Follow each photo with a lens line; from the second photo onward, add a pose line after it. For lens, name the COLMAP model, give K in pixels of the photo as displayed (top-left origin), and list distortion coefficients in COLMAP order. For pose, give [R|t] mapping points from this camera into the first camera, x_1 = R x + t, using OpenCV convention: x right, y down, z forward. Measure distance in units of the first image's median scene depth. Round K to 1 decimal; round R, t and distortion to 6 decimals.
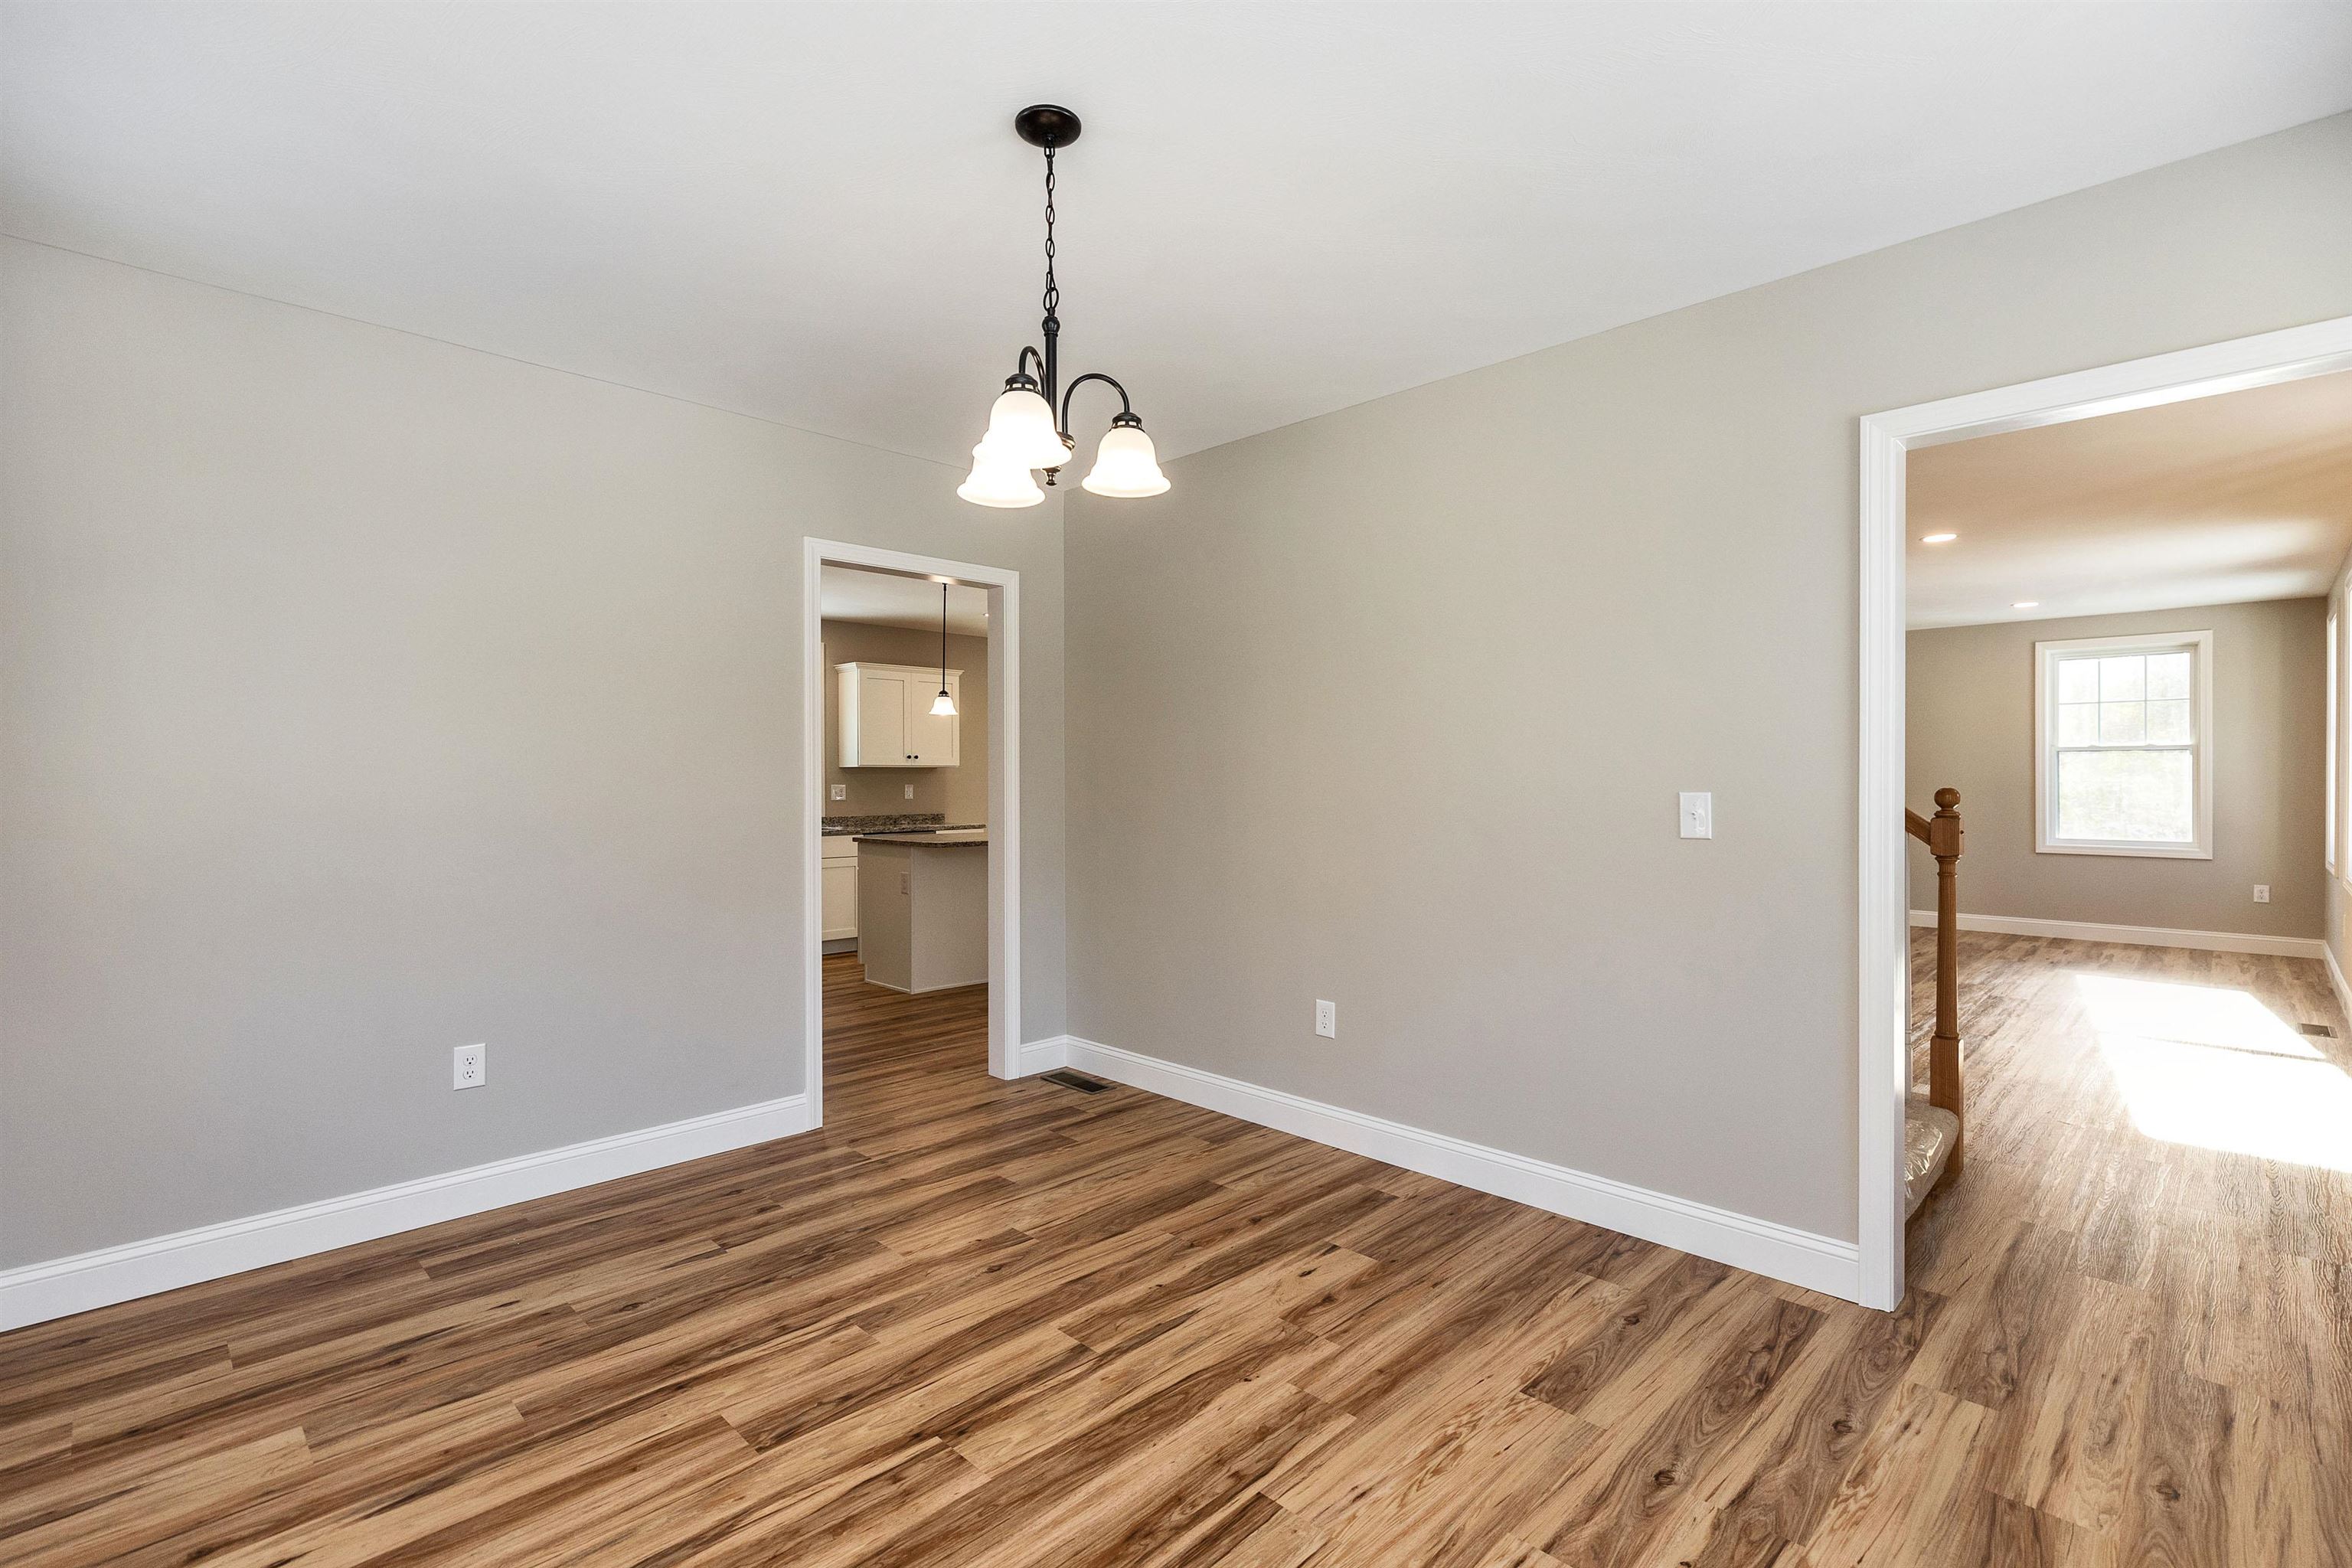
lens RADIAL K [[1061.3, 0, 1162.7], [0, 1061.3, 784.5], [0, 0, 1]] dist [0.002412, -0.000005]
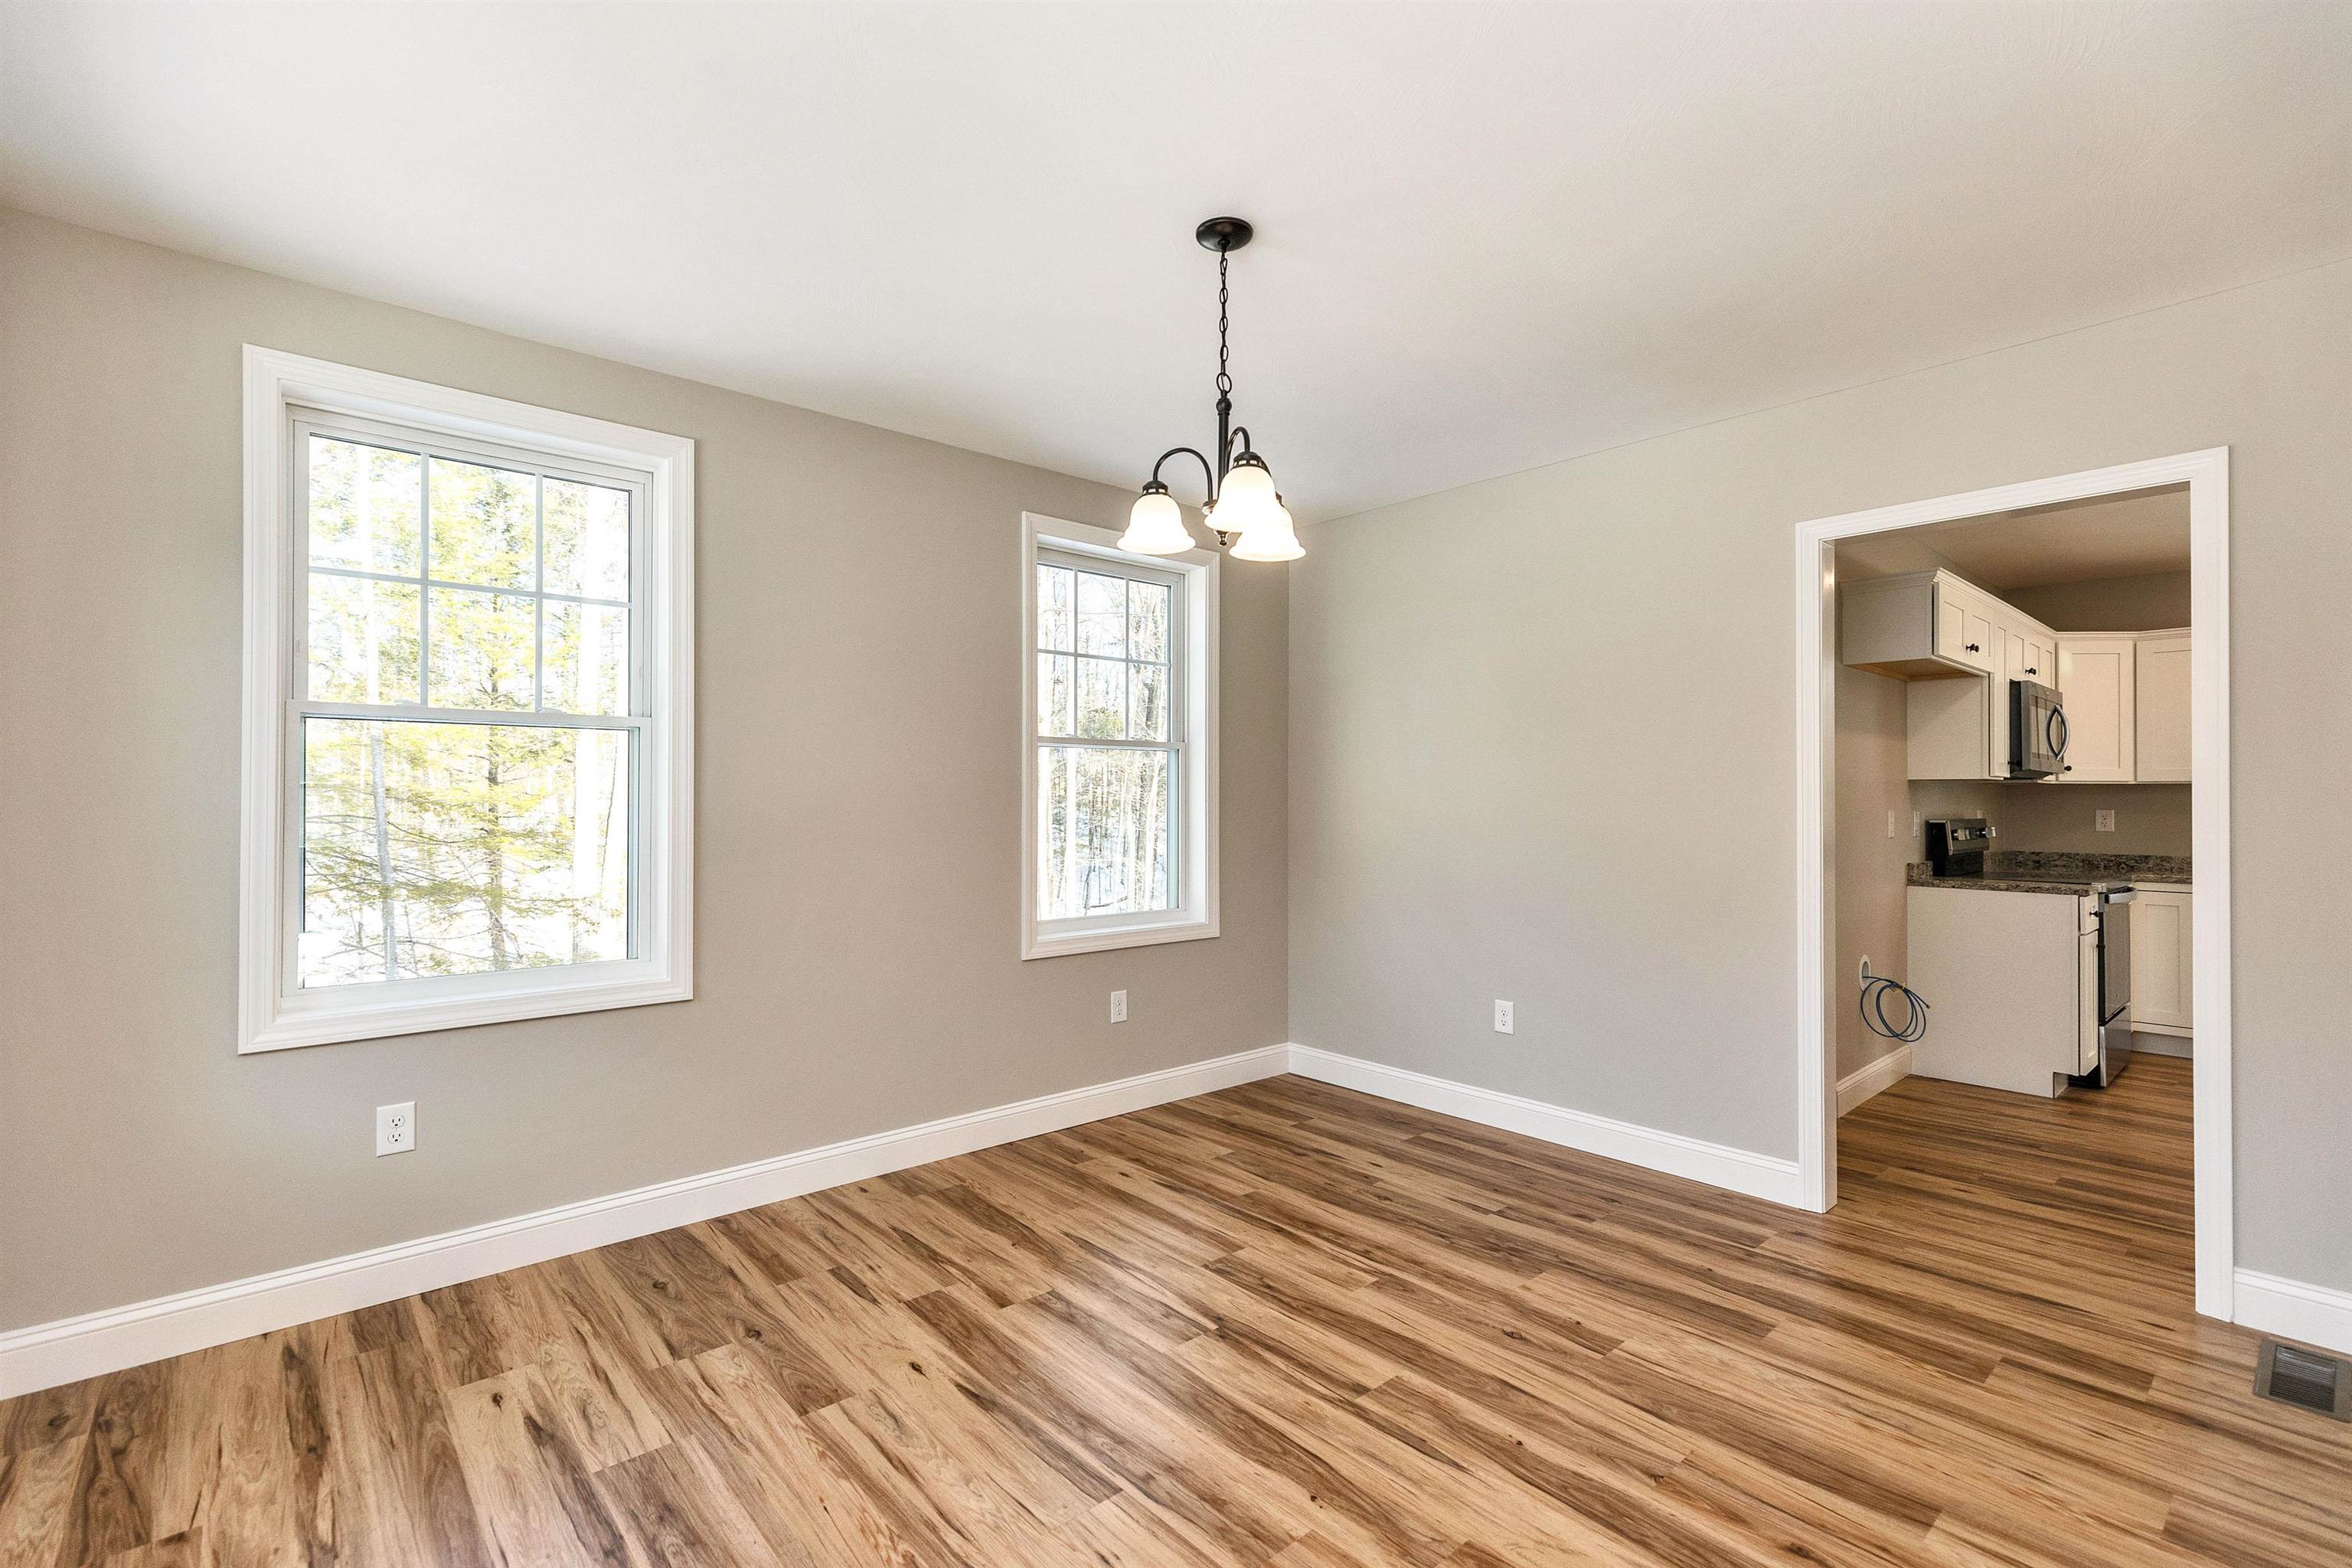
lens RADIAL K [[1061.3, 0, 1162.7], [0, 1061.3, 784.5], [0, 0, 1]] dist [0.002412, -0.000005]
pose [[-0.064594, -0.008825, -0.997873, 0.913904], [-0.007705, 0.999936, -0.008344, -0.002967], [0.997882, 0.007150, -0.064658, 0.902545]]
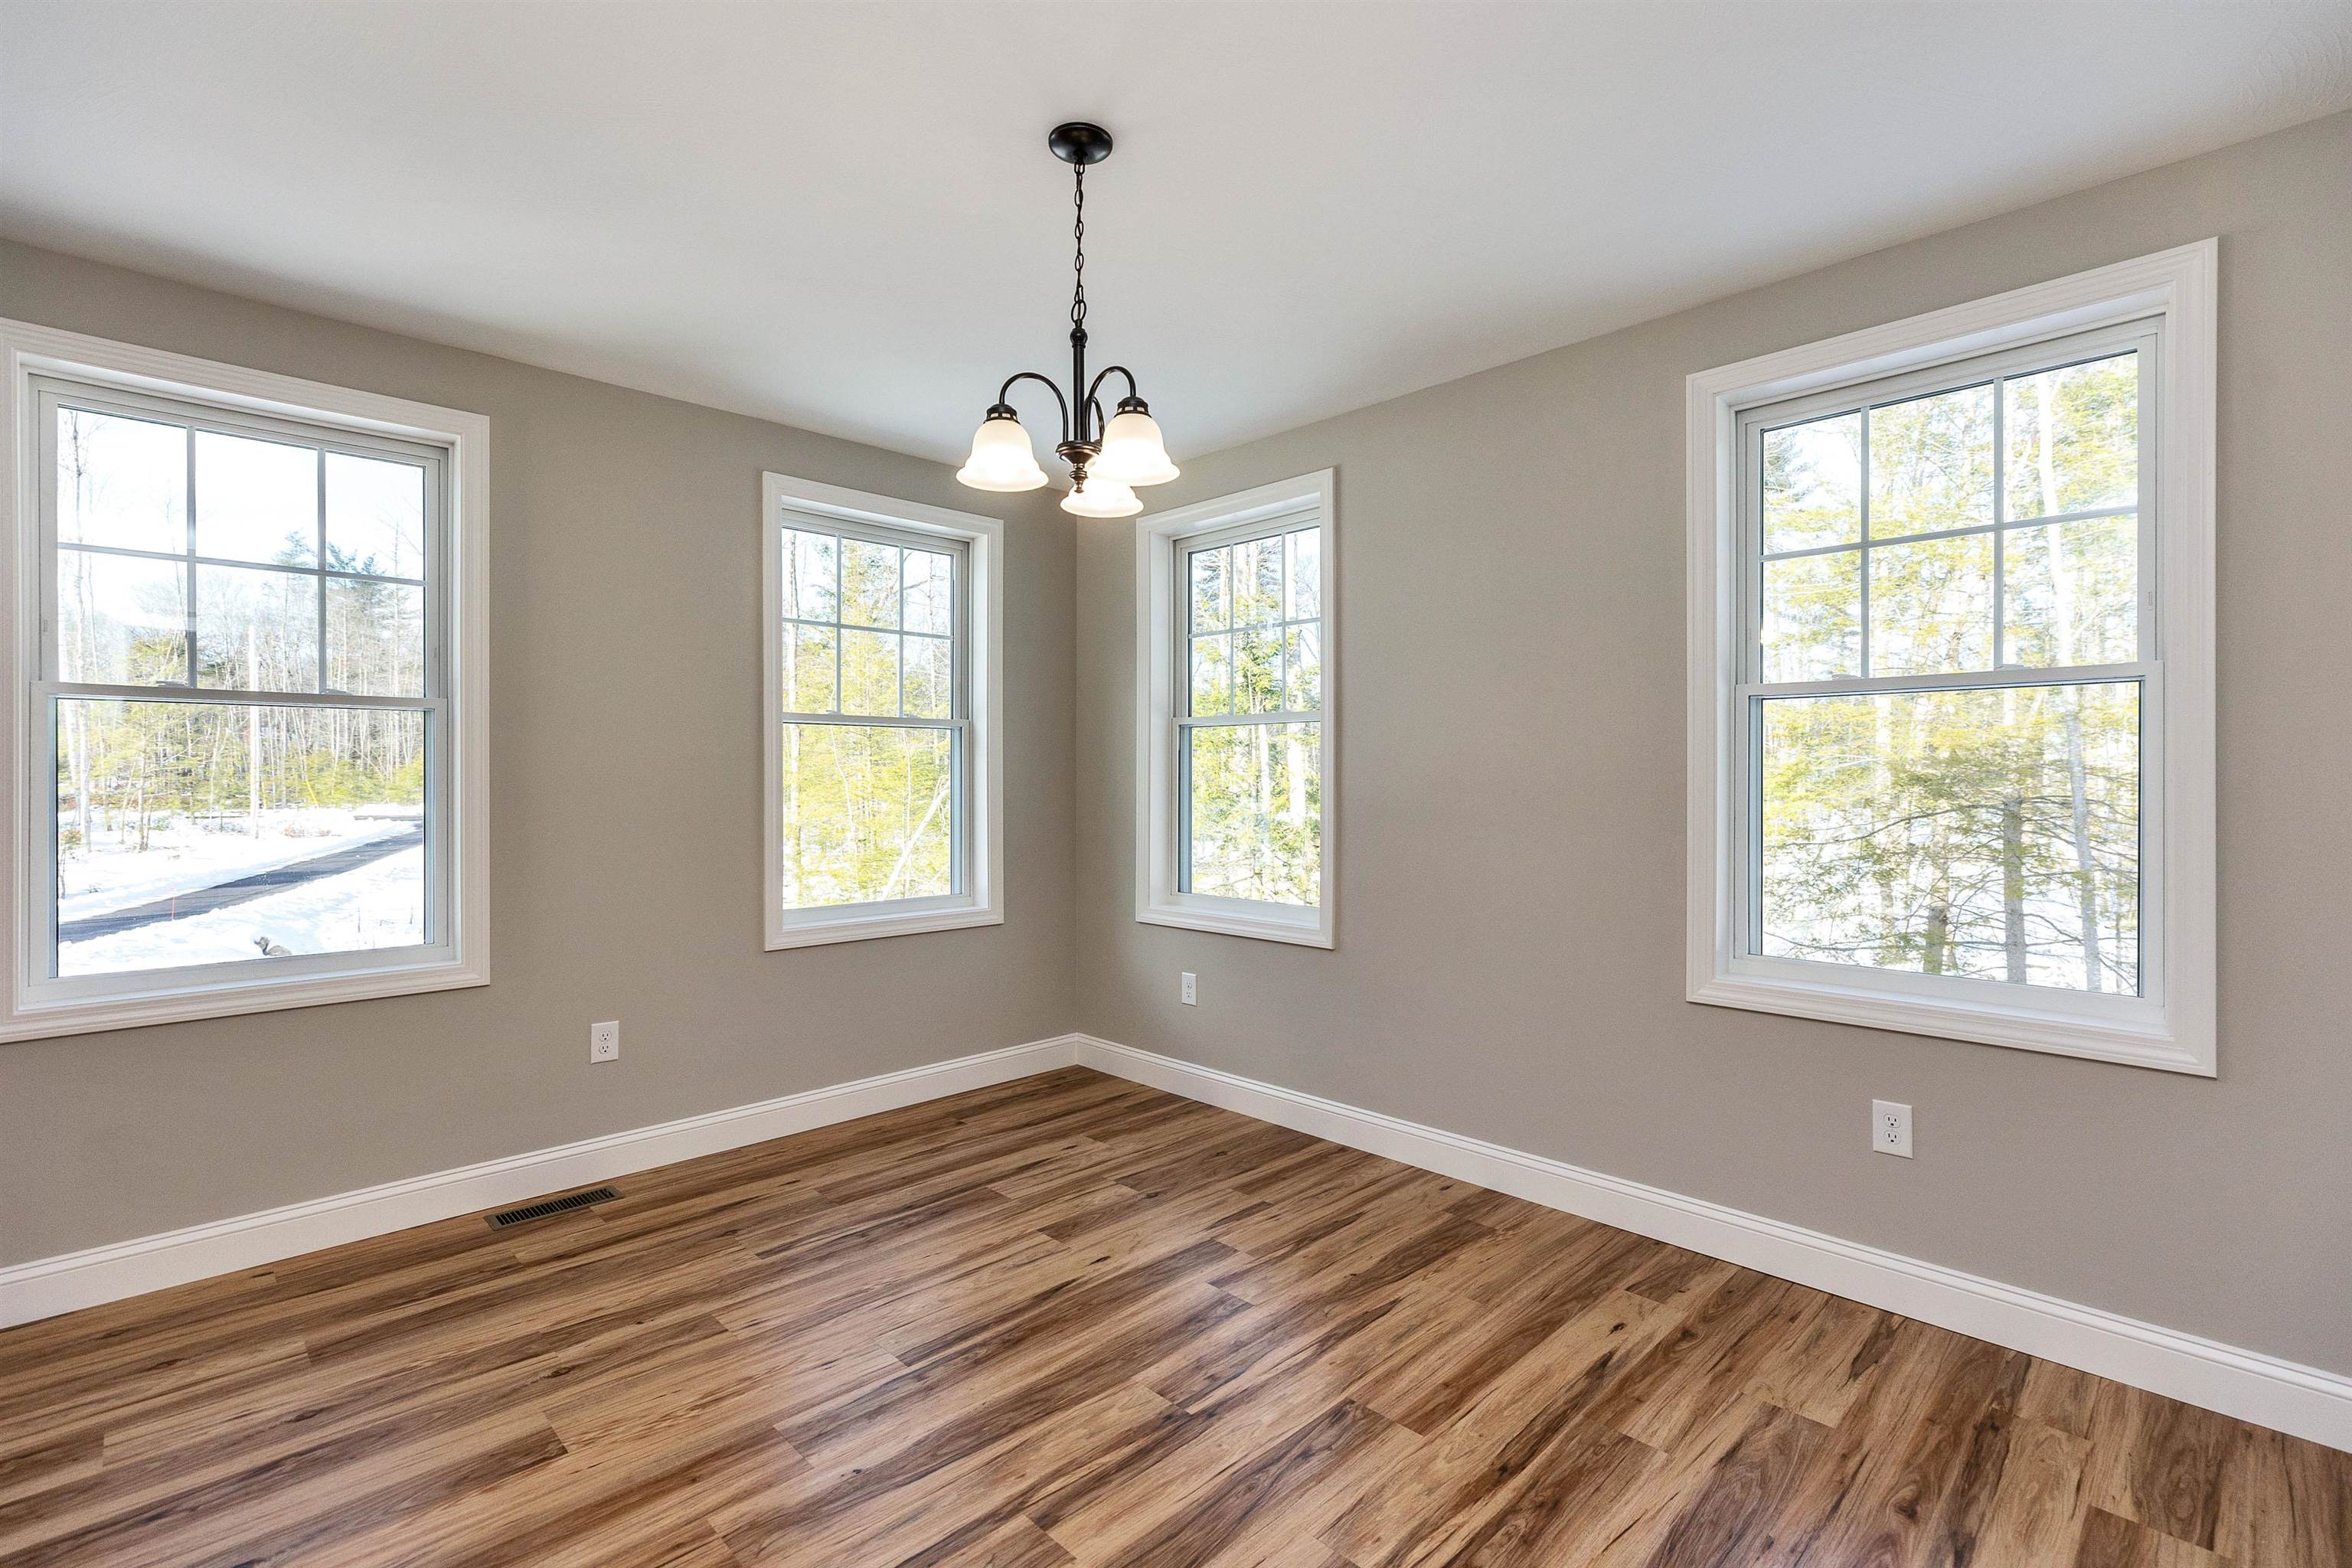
lens RADIAL K [[1030.8, 0, 1176.0], [0, 1030.8, 784.0], [0, 0, 1]] dist [0.002624, 0.000426]
pose [[-0.999988, 0.001371, -0.004649, -0.172940], [0.001311, 0.999916, 0.012881, -0.012174], [0.004667, 0.012875, -0.999906, 1.784422]]
